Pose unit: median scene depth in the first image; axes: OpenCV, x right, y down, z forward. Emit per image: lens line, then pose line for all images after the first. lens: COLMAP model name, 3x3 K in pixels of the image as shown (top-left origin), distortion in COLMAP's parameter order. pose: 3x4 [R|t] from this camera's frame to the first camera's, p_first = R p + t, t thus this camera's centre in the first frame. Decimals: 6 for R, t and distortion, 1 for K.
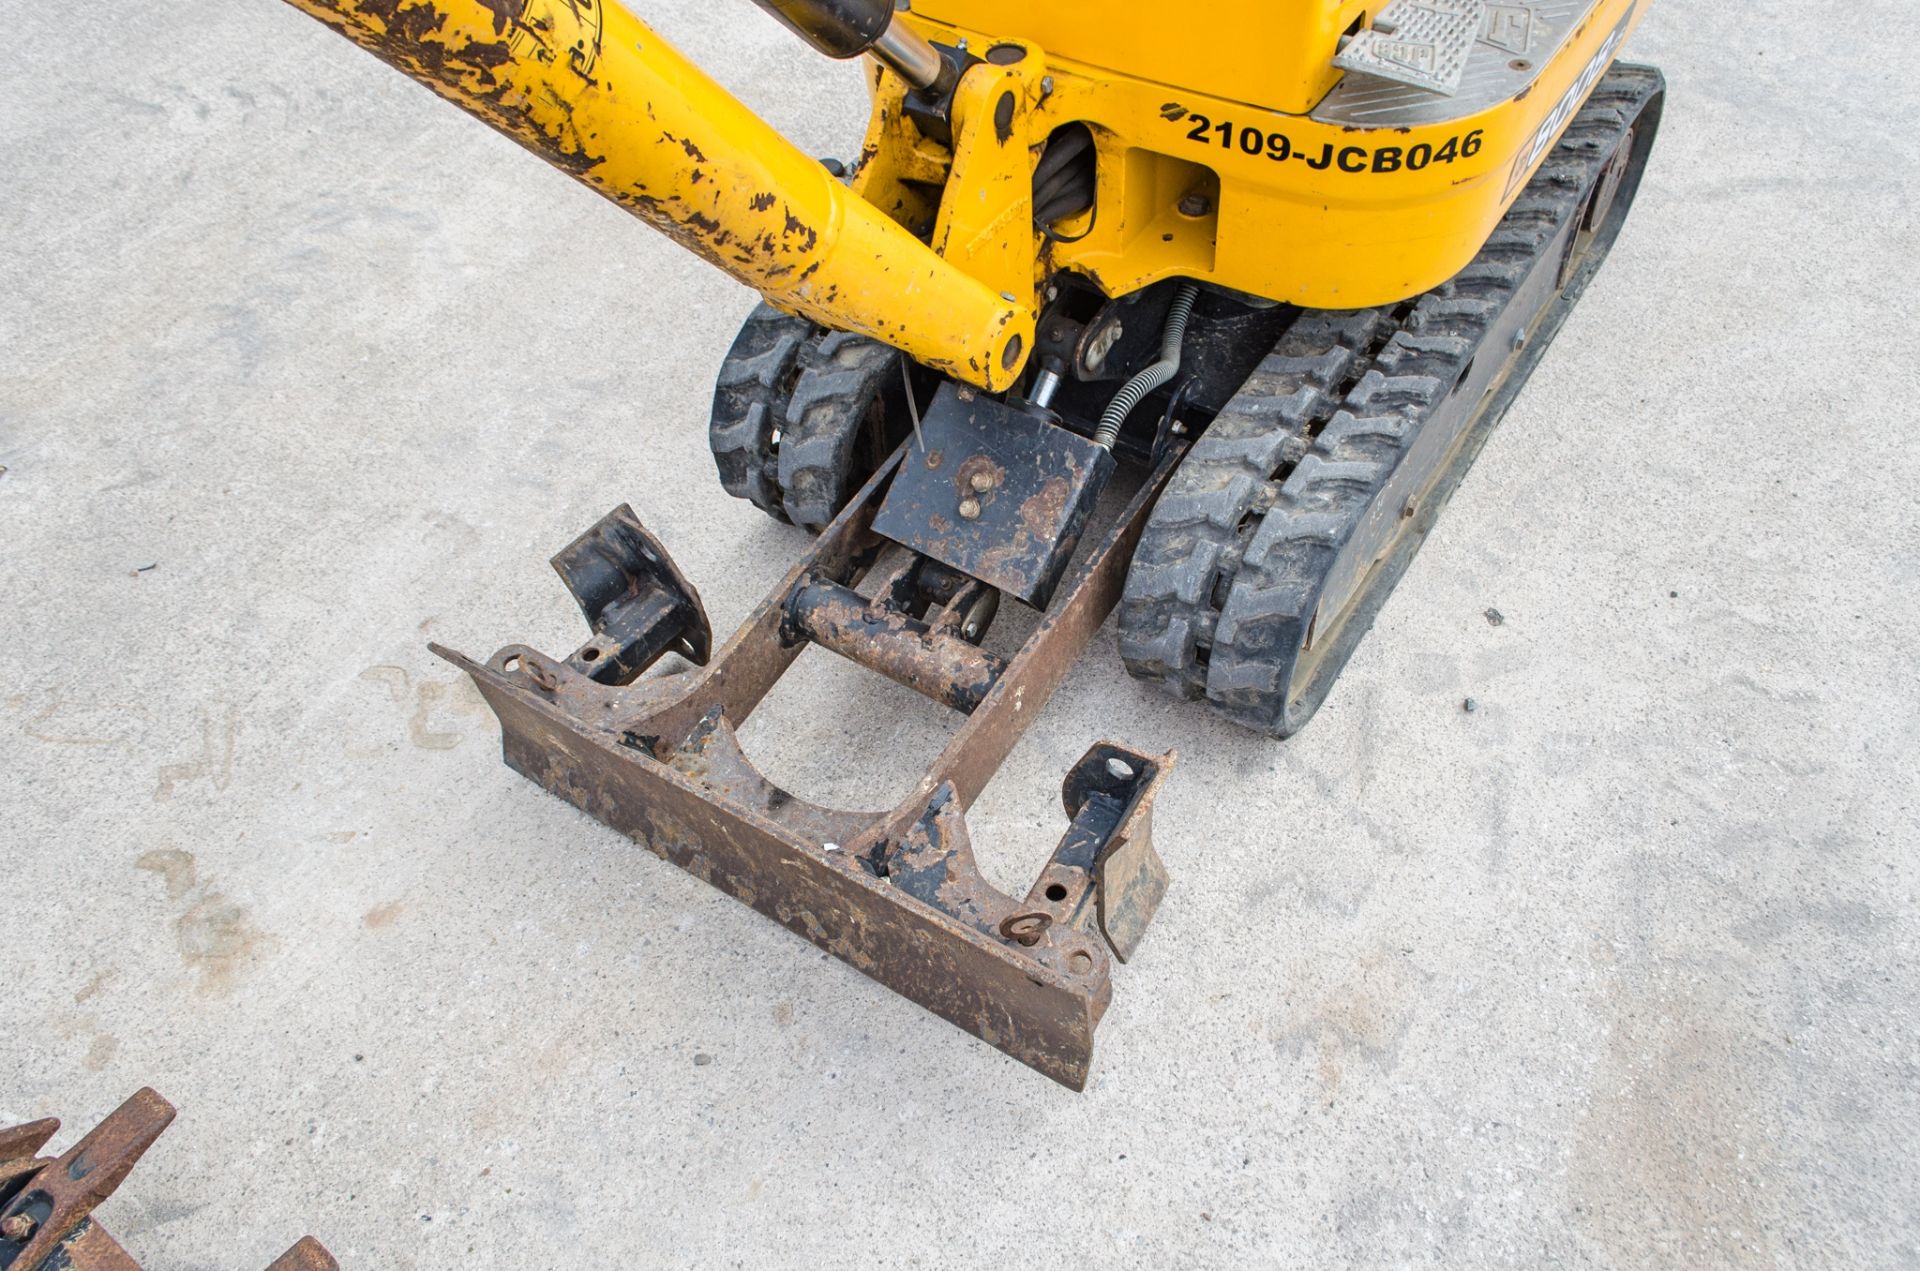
lens RADIAL K [[1474.3, 0, 969.2], [0, 1474.3, 646.1], [0, 0, 1]] dist [0.025797, -0.013544]
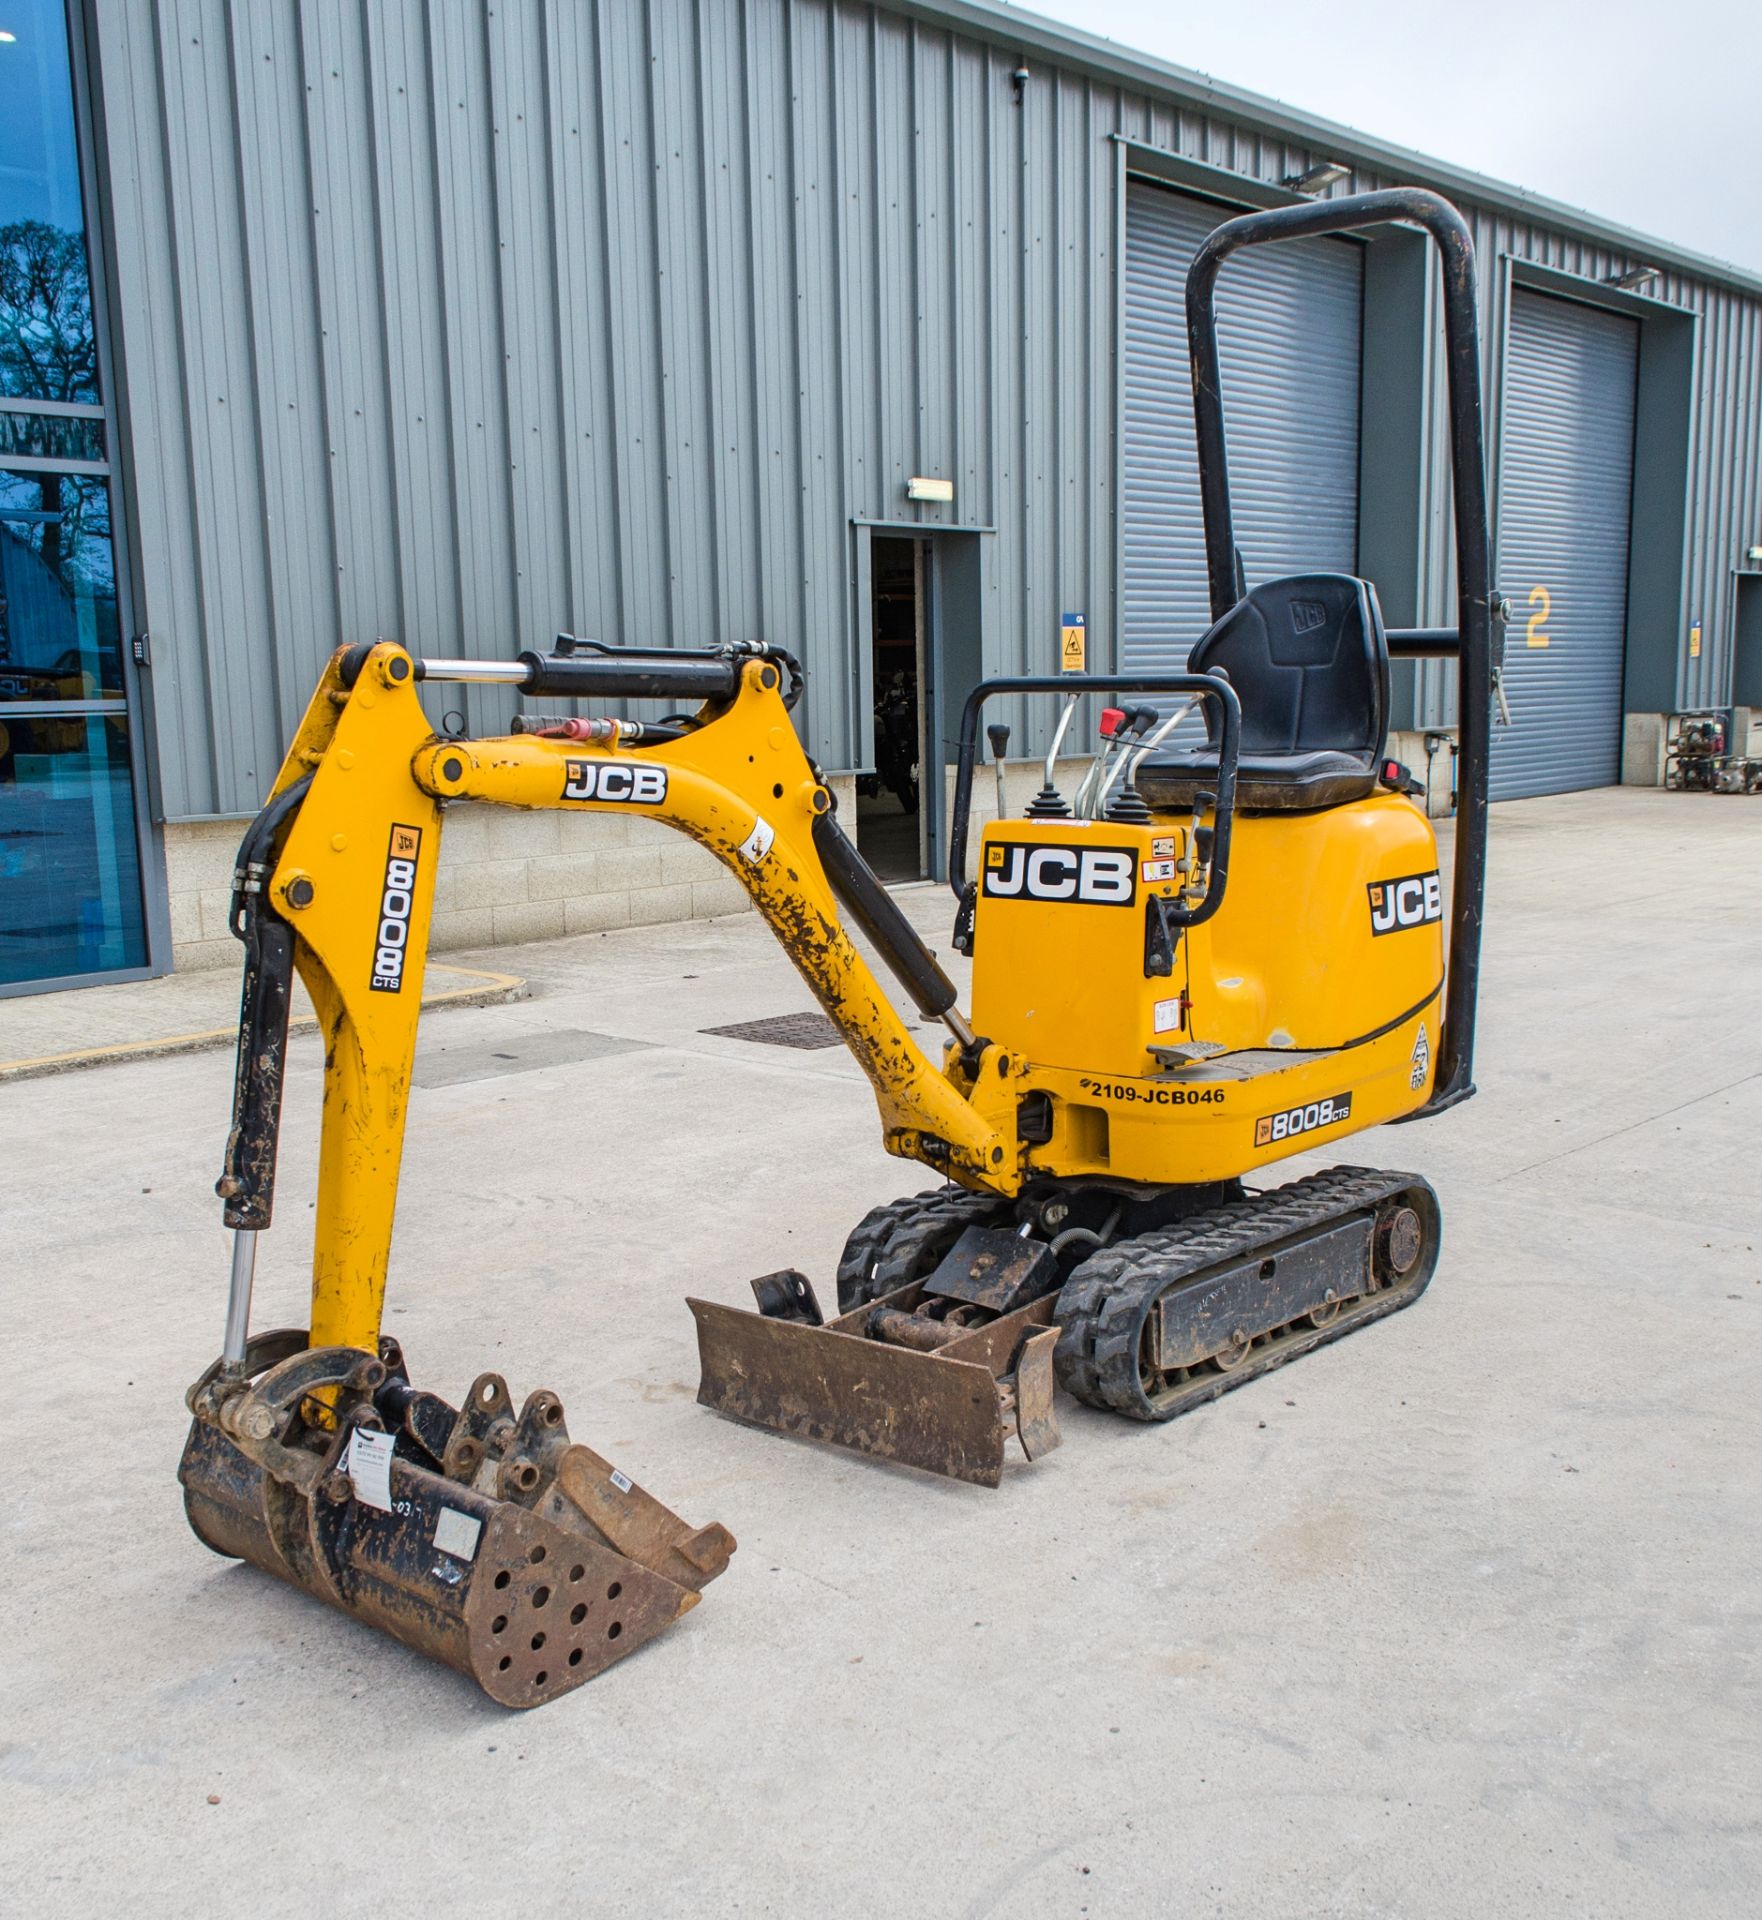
lens RADIAL K [[2045.1, 0, 864.3], [0, 2045.1, 997.2], [0, 0, 1]] dist [0.023150, 0.010464]
pose [[0.987215, 0.057688, -0.148589, 0.229562], [-0.139819, 0.761011, -0.633492, 1.321767], [0.076533, 0.646169, 0.759348, -1.222264]]
